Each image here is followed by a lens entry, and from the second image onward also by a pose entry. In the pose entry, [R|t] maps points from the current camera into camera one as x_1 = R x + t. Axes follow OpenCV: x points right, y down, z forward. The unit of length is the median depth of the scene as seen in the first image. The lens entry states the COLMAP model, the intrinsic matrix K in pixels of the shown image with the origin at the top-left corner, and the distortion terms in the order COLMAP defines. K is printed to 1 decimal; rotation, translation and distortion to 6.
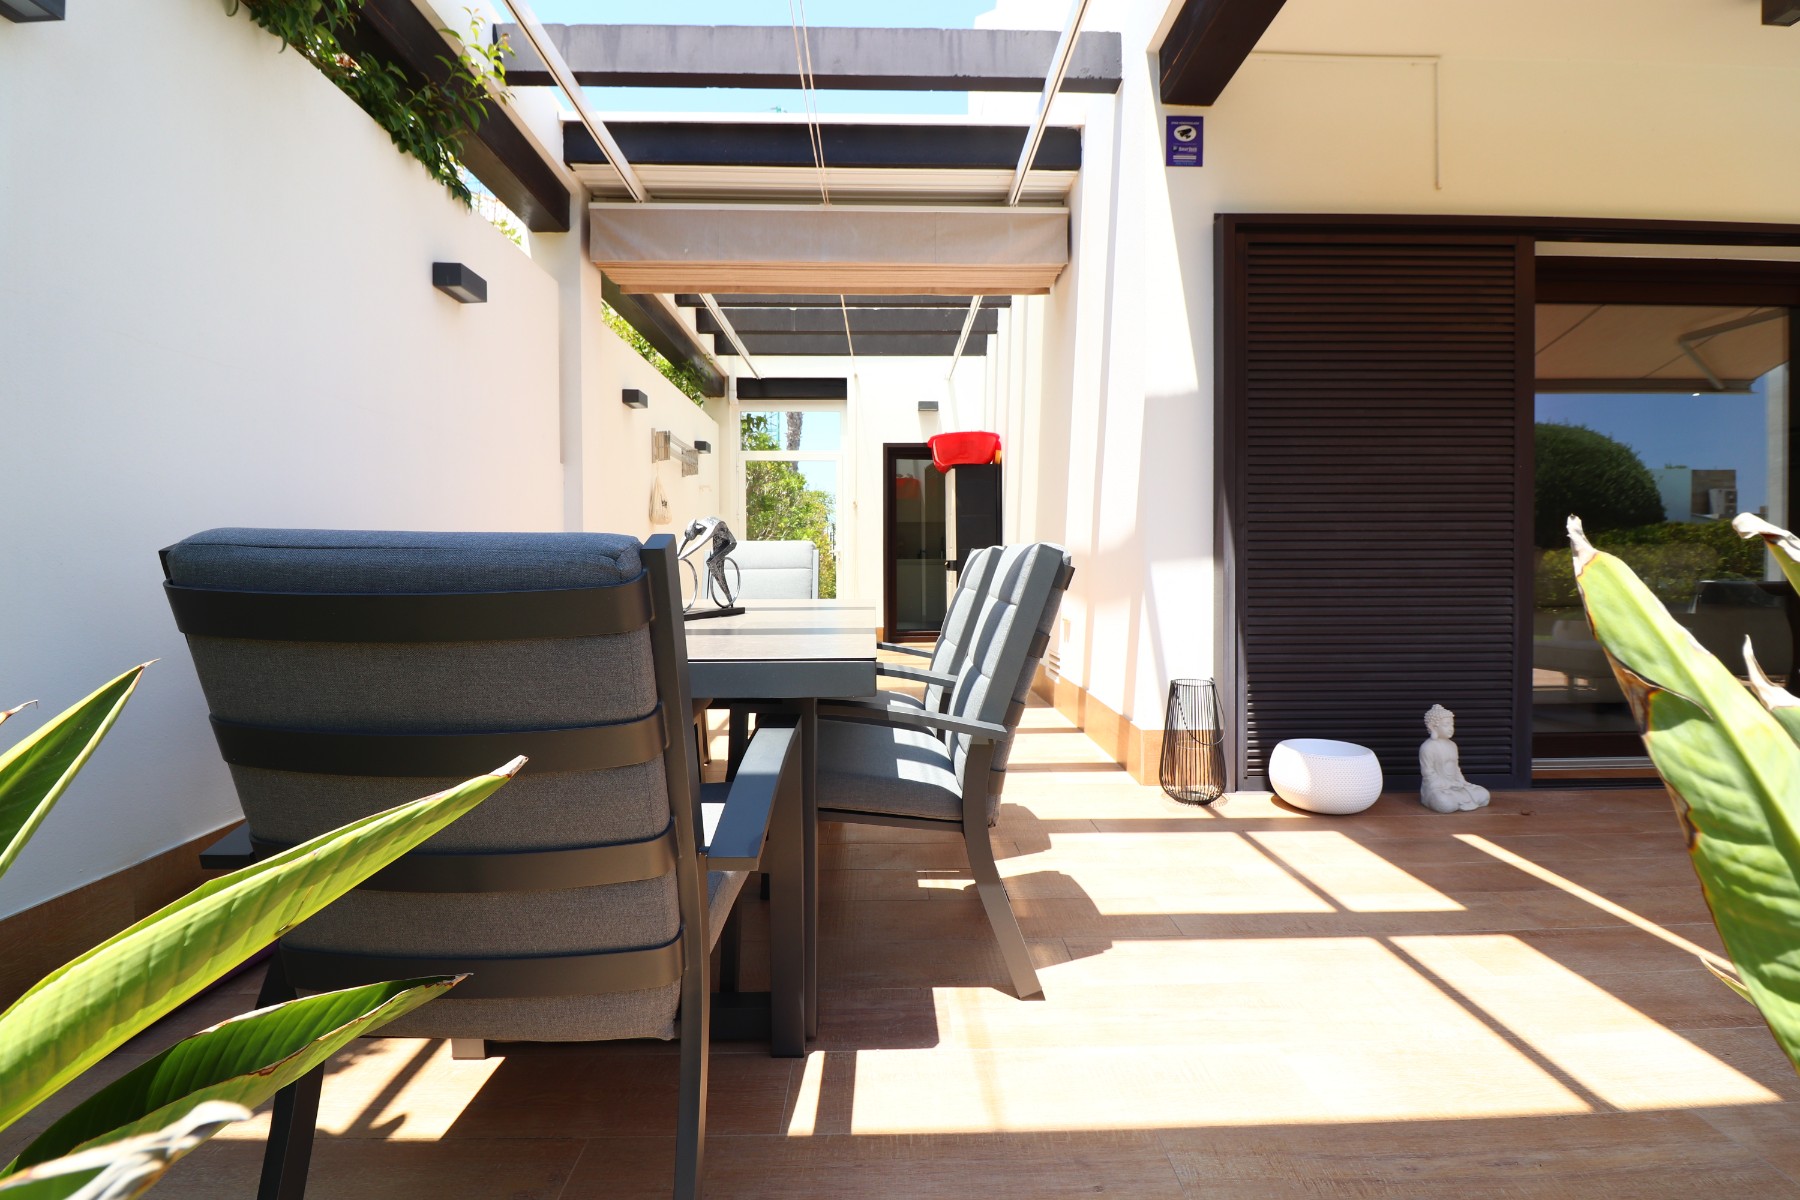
lens RADIAL K [[838.8, 0, 900.0], [0, 838.8, 585.5], [0, 0, 1]] dist [-0.001068, -0.012905]
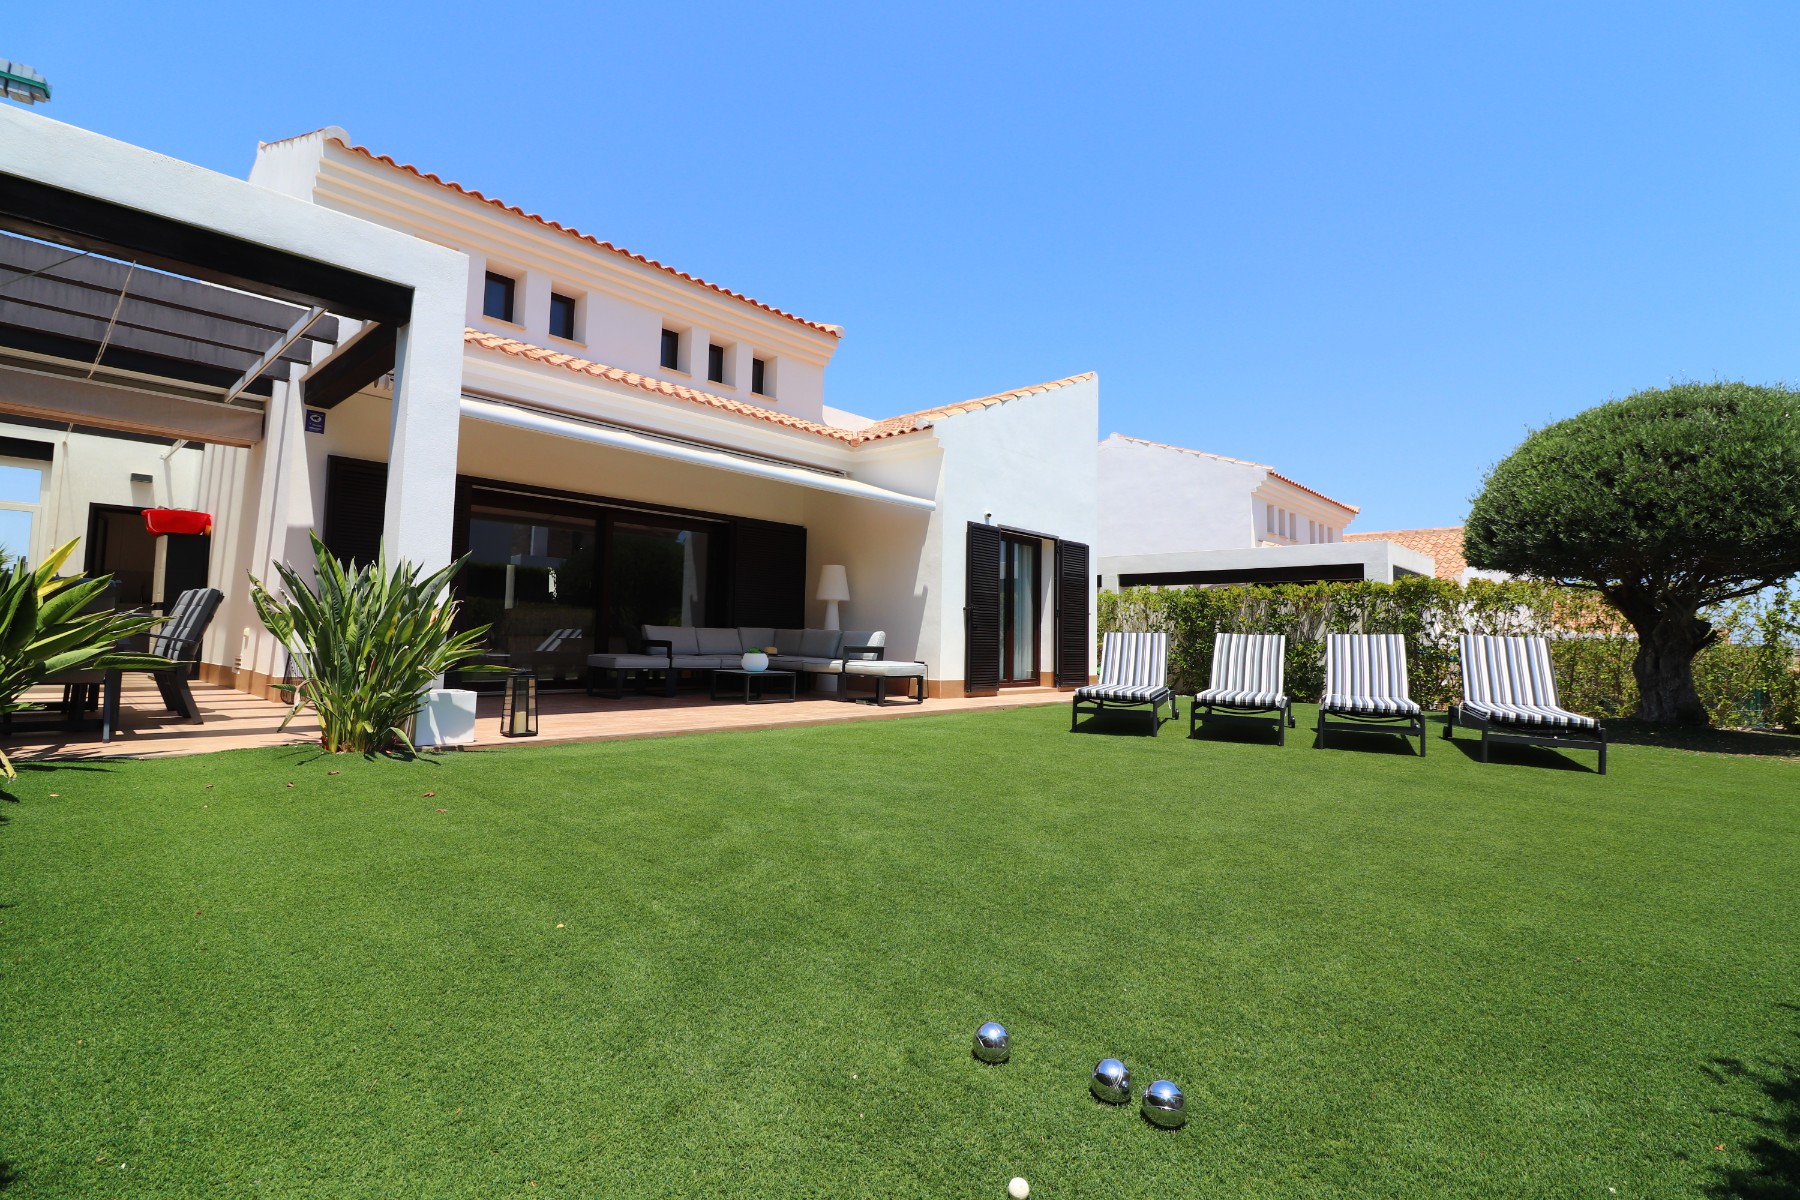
lens RADIAL K [[838.8, 0, 900.0], [0, 838.8, 585.5], [0, 0, 1]] dist [-0.001068, -0.012905]
pose [[0.690196, 0.070449, 0.720185, -0.083782], [-0.009427, 0.996041, -0.088399, 0.052105], [-0.723561, 0.054224, 0.688127, -0.823562]]
